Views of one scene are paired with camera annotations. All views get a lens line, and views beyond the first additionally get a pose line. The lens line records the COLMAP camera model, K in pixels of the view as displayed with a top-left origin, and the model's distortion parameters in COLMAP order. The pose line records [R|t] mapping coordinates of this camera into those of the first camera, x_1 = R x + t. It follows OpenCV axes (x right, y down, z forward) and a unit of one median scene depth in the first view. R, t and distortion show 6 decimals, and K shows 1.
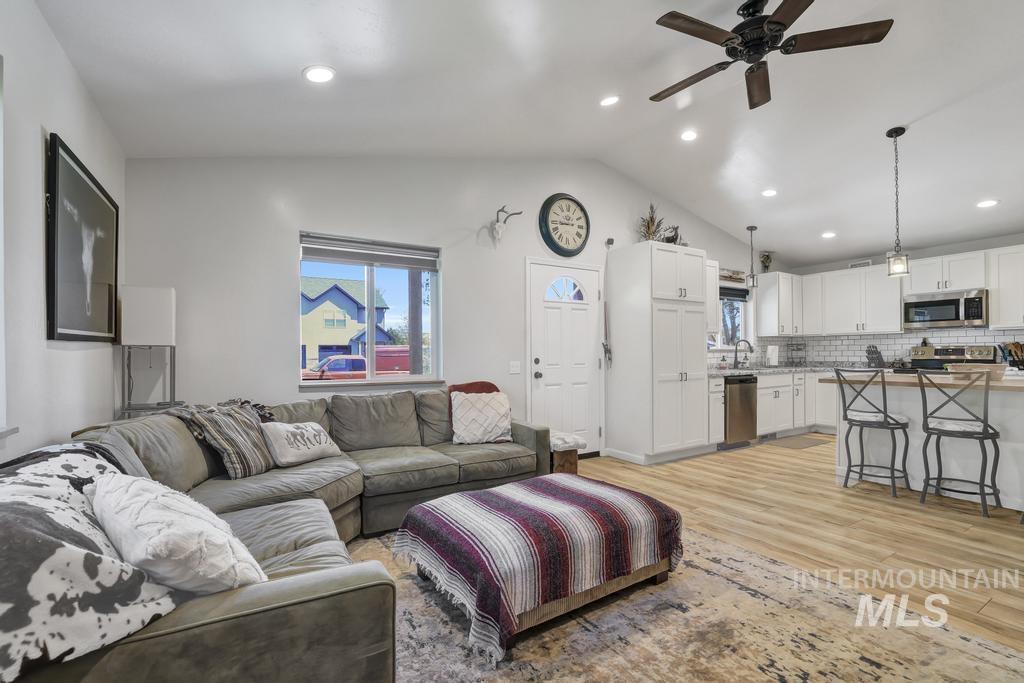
lens RADIAL K [[465.8, 0, 505.5], [0, 465.8, 355.3], [0, 0, 1]] dist [-0.011573, 0.004661]
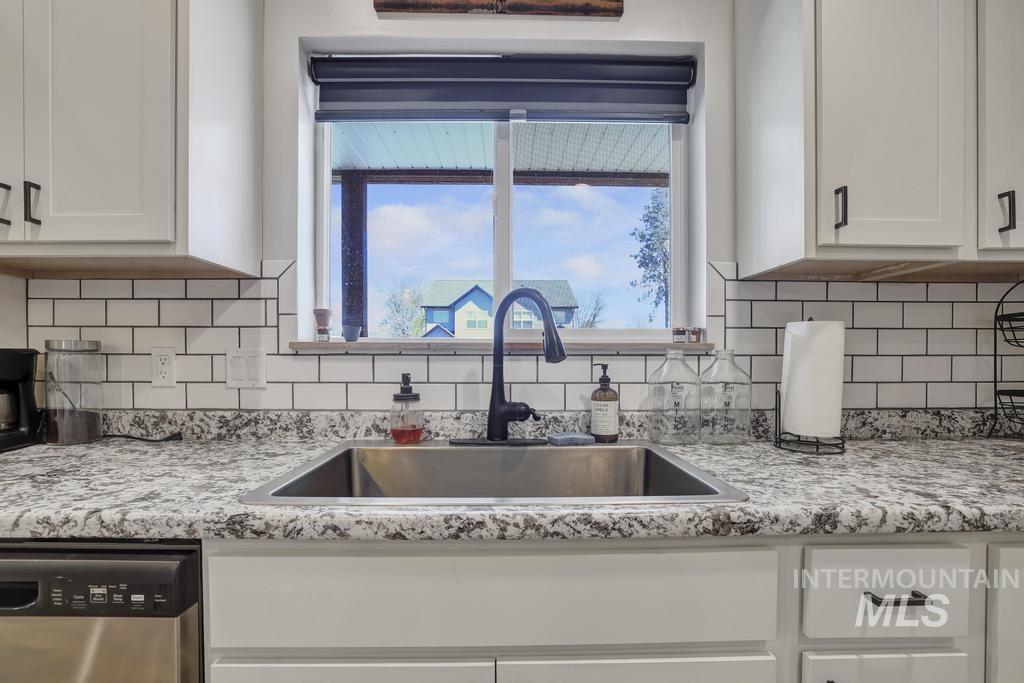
lens RADIAL K [[453.5, 0, 507.0], [0, 453.5, 366.0], [0, 0, 1]] dist [-0.030292, 0.005302]
pose [[0.855957, 0.018582, -0.516714, 0.671256], [-0.009573, 0.999752, 0.020095, -0.007791], [0.516959, -0.012254, 0.855922, 0.945992]]
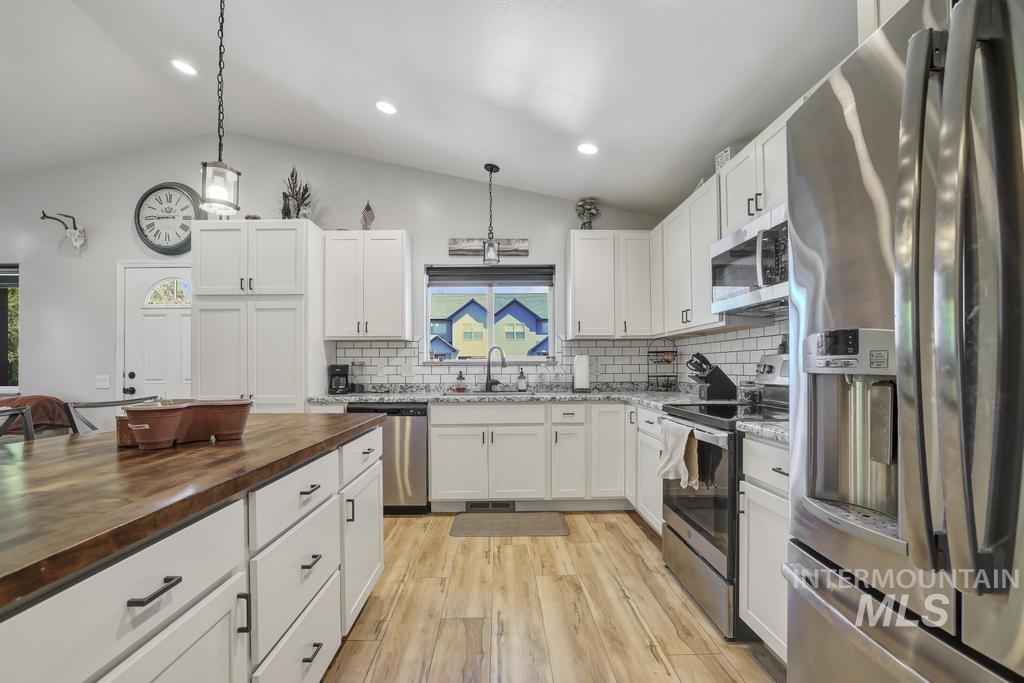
lens RADIAL K [[465.8, 0, 491.7], [0, 465.8, 359.2], [0, 0, 1]] dist [-0.011573, 0.004661]
pose [[0.843510, -0.004623, -0.537094, 0.947970], [-0.003031, 0.999906, -0.013367, -0.008625], [0.537106, 0.012903, 0.843416, 0.521537]]
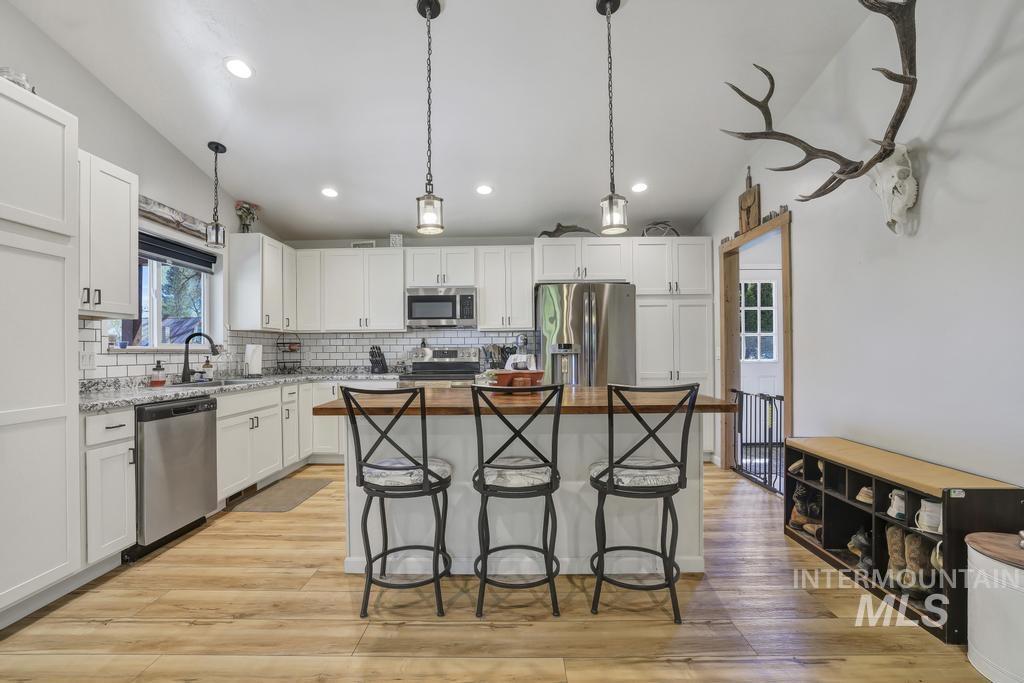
lens RADIAL K [[453.5, 0, 508.6], [0, 453.5, 349.9], [0, 0, 1]] dist [-0.030292, 0.005302]
pose [[0.546323, 0.007738, 0.837539, 0.282305], [0.007181, 0.999877, -0.013922, -0.001953], [-0.837544, 0.013620, 0.546200, 0.411494]]
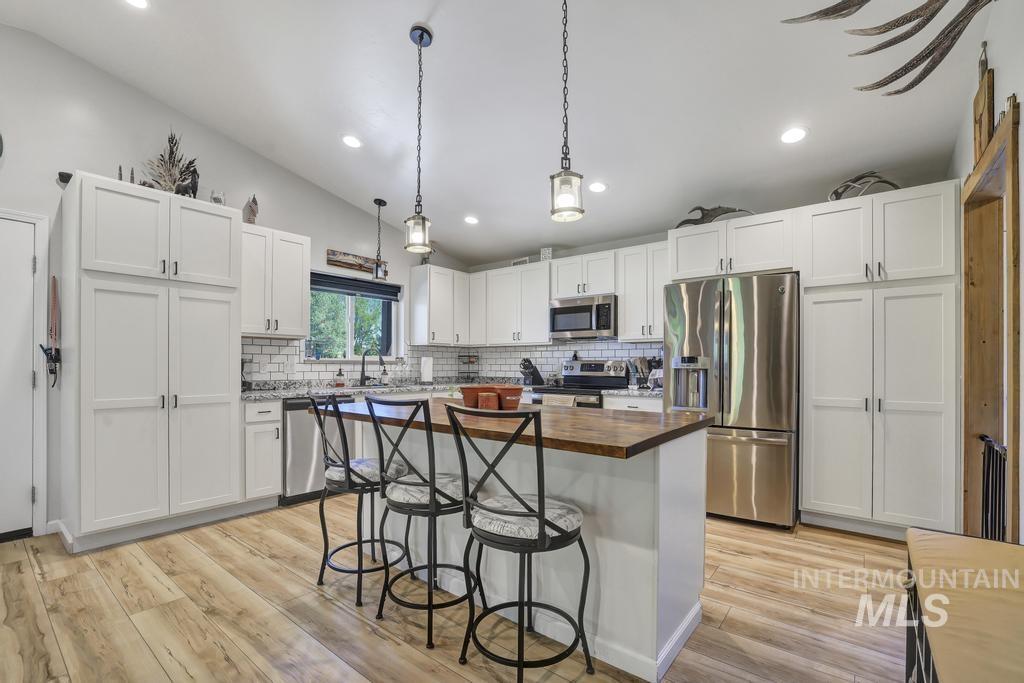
lens RADIAL K [[453.5, 0, 507.8], [0, 453.5, 372.9], [0, 0, 1]] dist [-0.030292, 0.005302]
pose [[0.946705, 0.007723, 0.322008, 0.541607], [-0.011953, 0.999866, 0.011160, -0.004302], [-0.321879, -0.014414, 0.946671, 0.249864]]
